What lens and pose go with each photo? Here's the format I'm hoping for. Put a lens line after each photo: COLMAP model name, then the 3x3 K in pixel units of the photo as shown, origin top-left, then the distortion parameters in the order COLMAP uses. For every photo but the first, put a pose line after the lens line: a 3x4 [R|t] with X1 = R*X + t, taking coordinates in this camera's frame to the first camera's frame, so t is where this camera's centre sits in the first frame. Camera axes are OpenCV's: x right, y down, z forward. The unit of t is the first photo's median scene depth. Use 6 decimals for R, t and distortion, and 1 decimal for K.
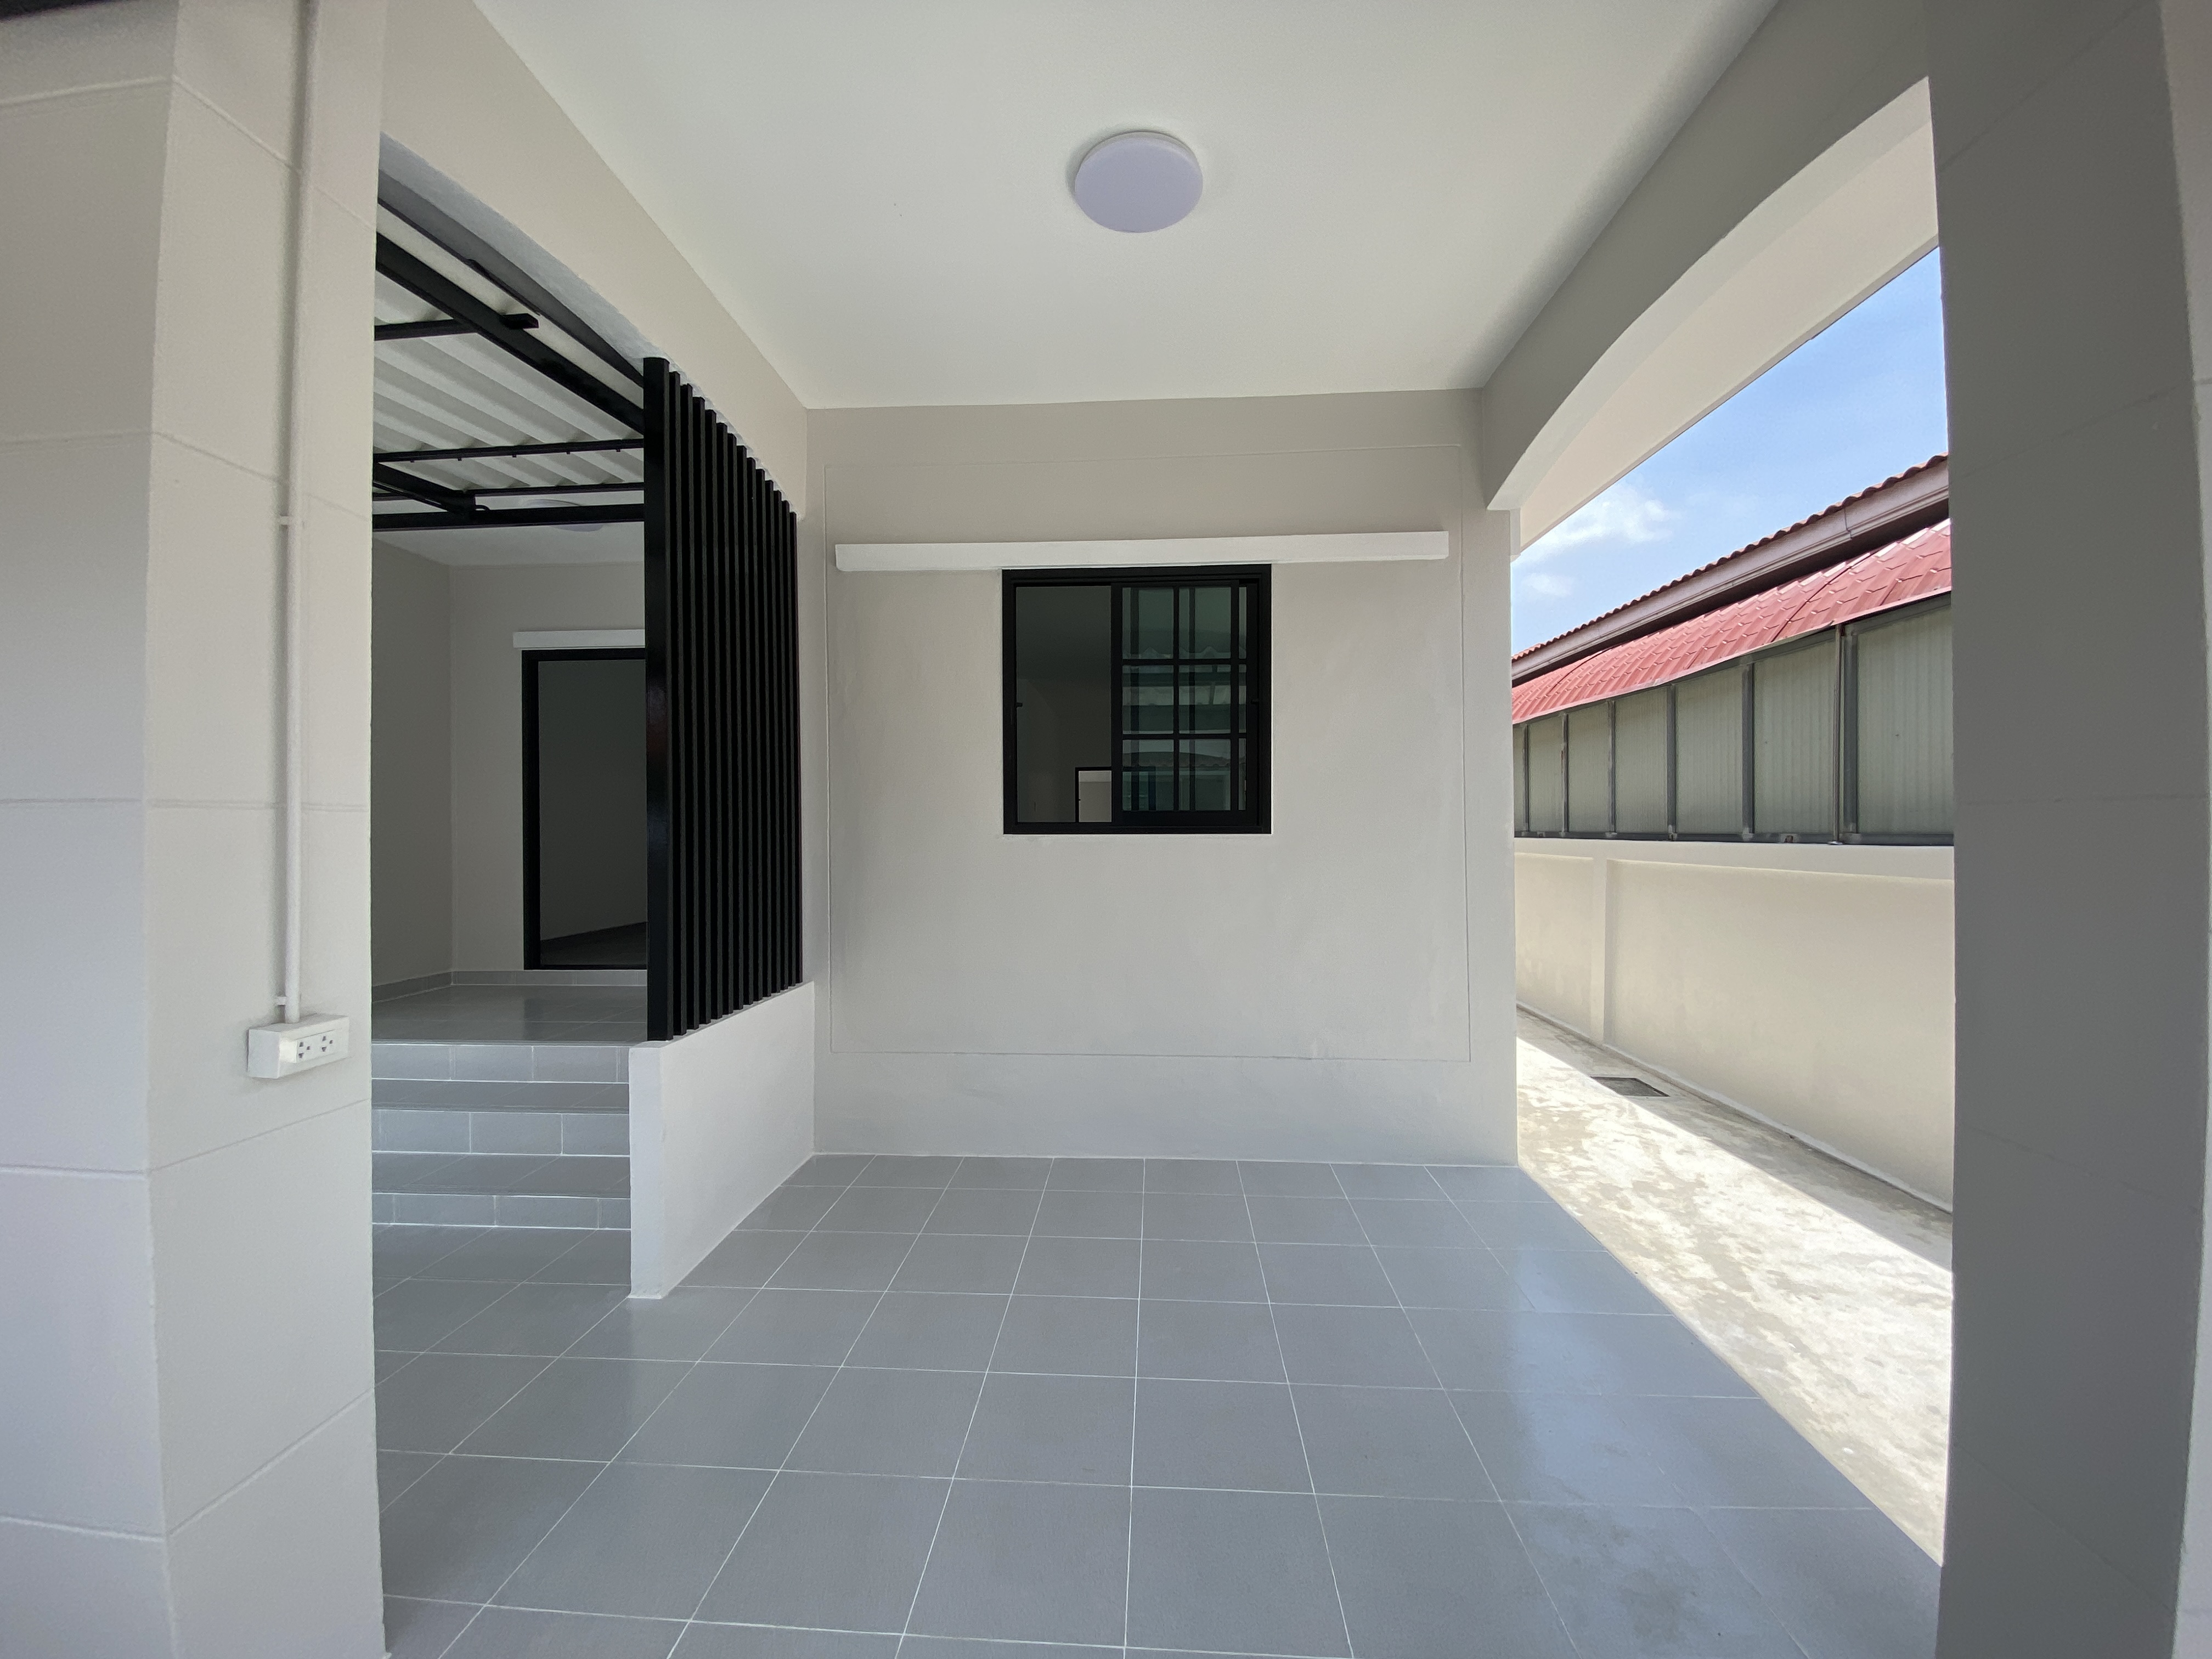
lens RADIAL K [[909.3, 0, 1097.0], [0, 909.3, 838.6], [0, 0, 1]] dist [-0.001077, -0.010626]
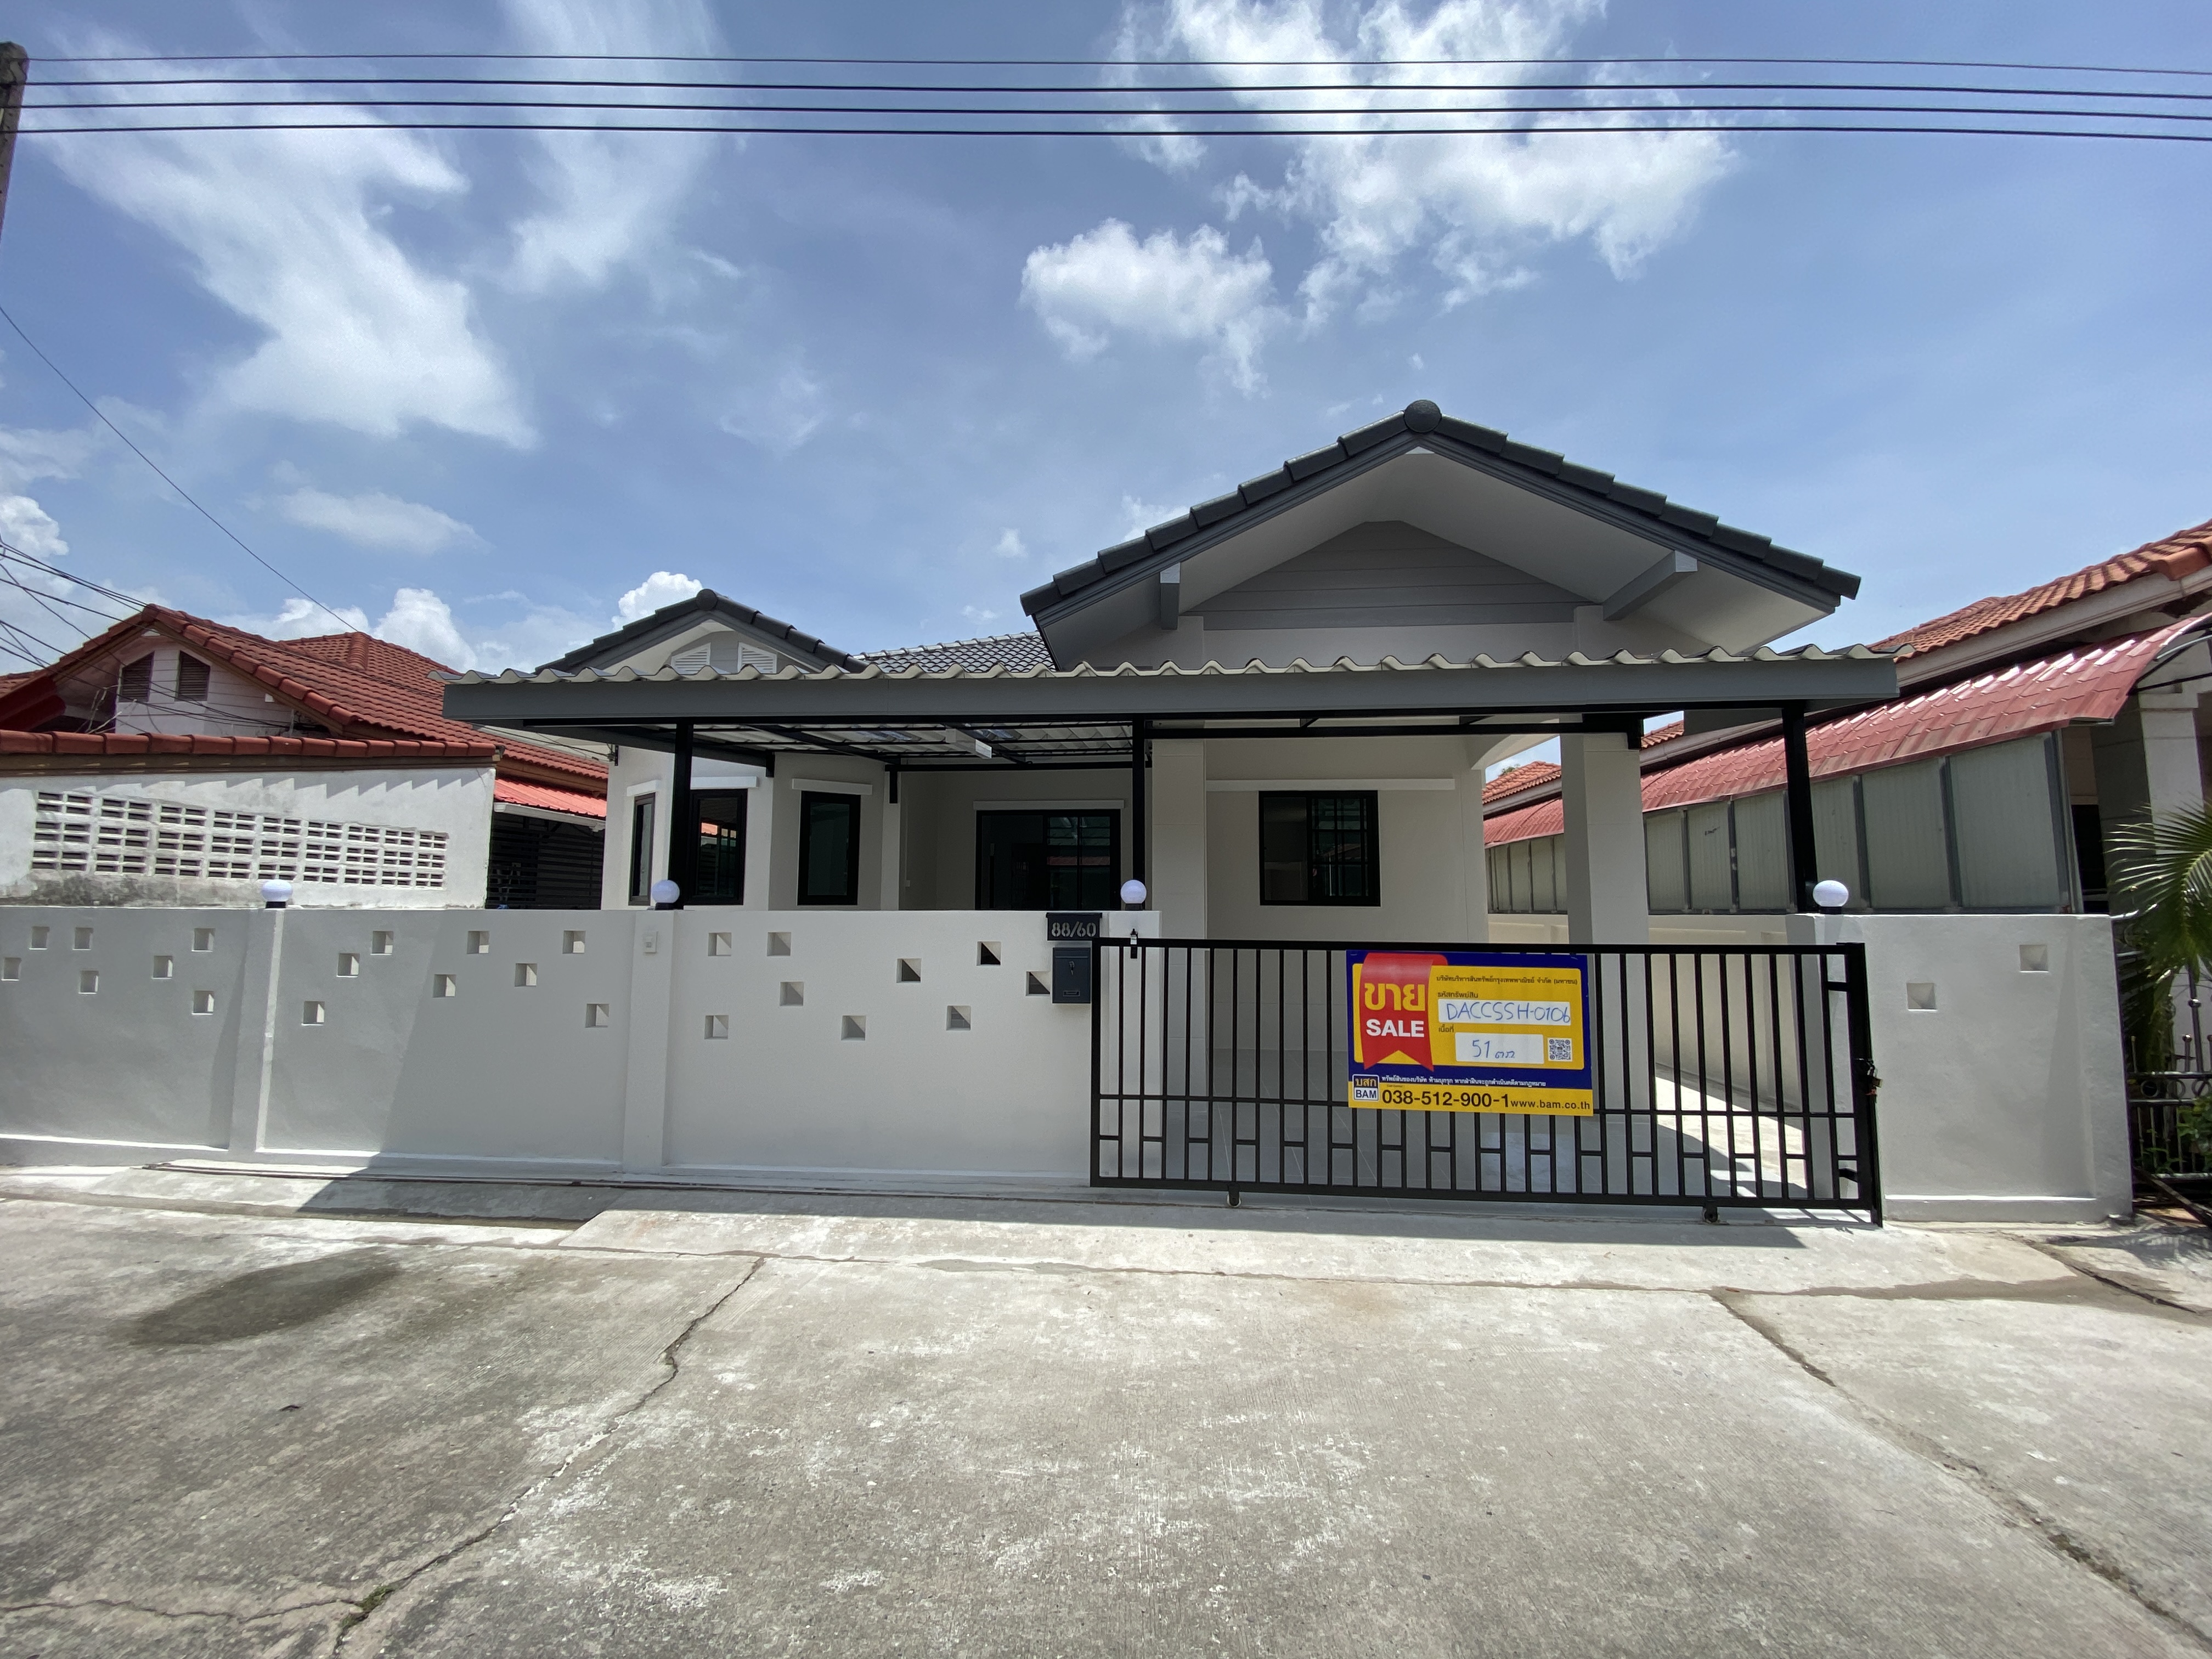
lens RADIAL K [[903.0, 0, 1106.0], [0, 903.0, 829.5], [0, 0, 1]] dist [0.001545, -0.011058]
pose [[0.999976, 0.006372, -0.002761, -0.499795], [-0.006618, 0.994860, -0.101045, 0.033386], [0.002102, 0.101060, 0.994878, -1.292449]]
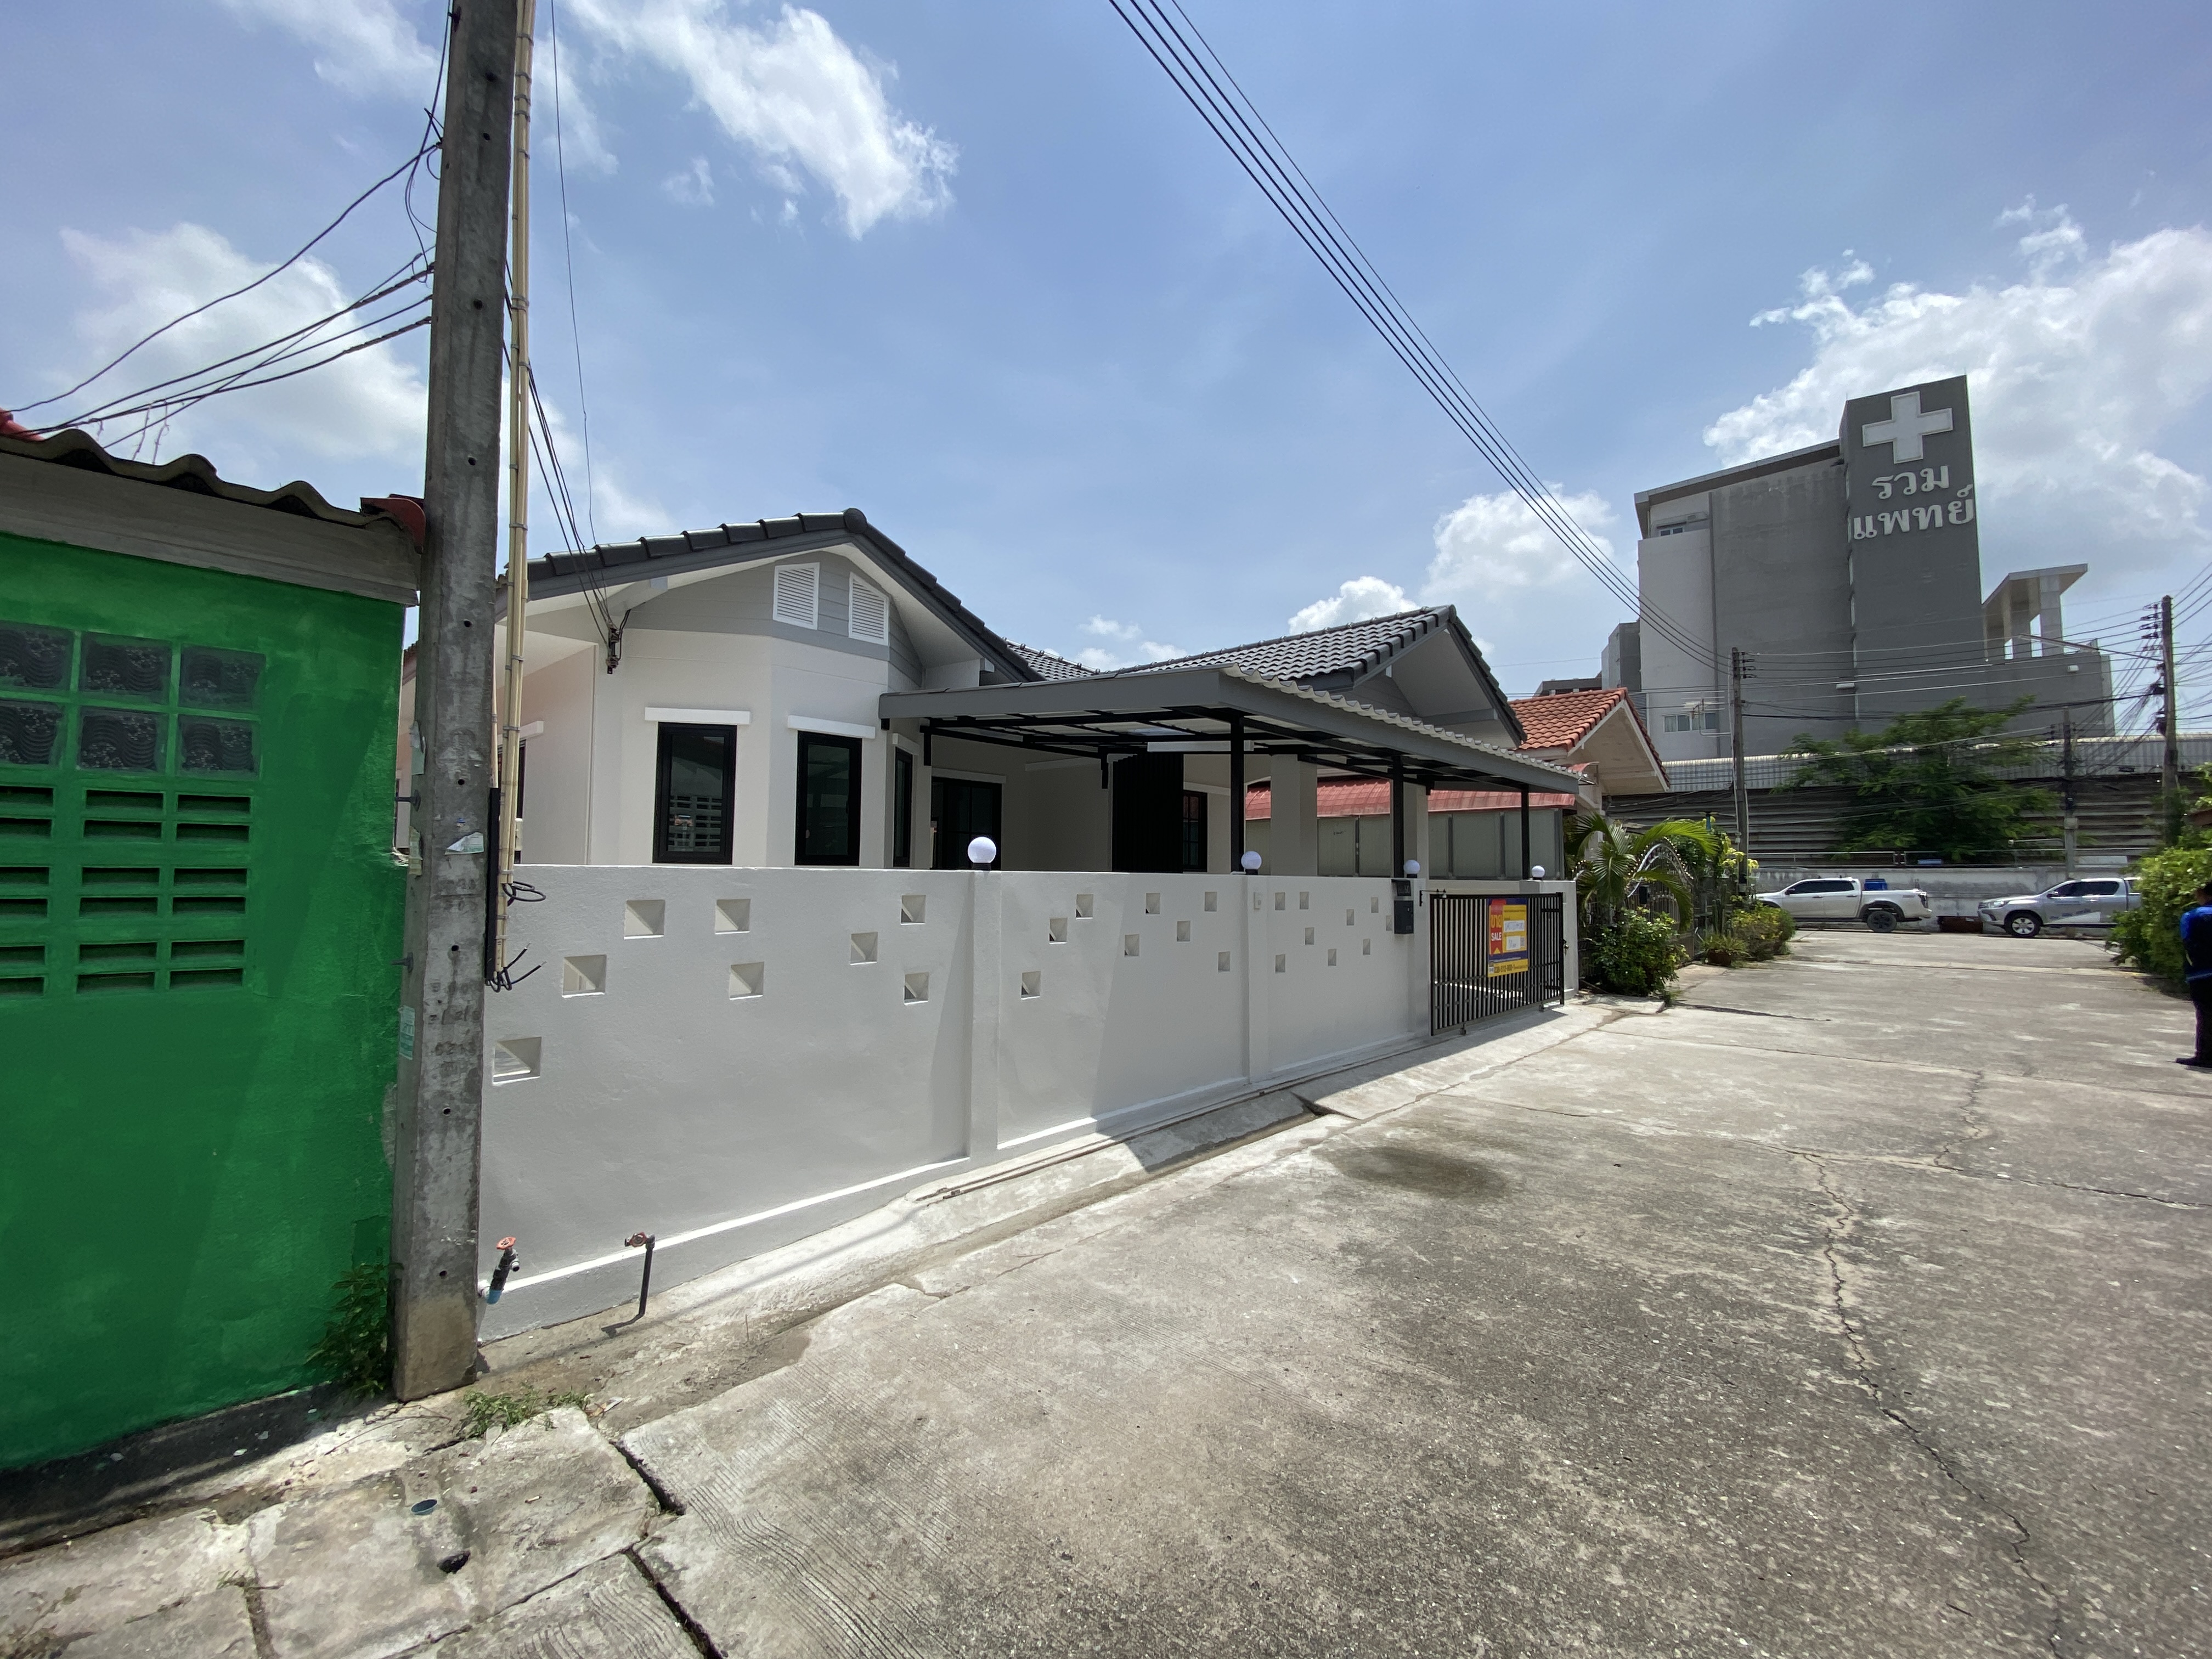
lens RADIAL K [[897.3, 0, 1102.5], [0, 897.3, 830.5], [0, 0, 1]] dist [0.030536, -0.023122]
pose [[0.619551, 0.050336, 0.783341, -2.643243], [-0.006269, 0.998227, -0.059186, 0.037629], [-0.784932, 0.031758, 0.618768, -0.766552]]
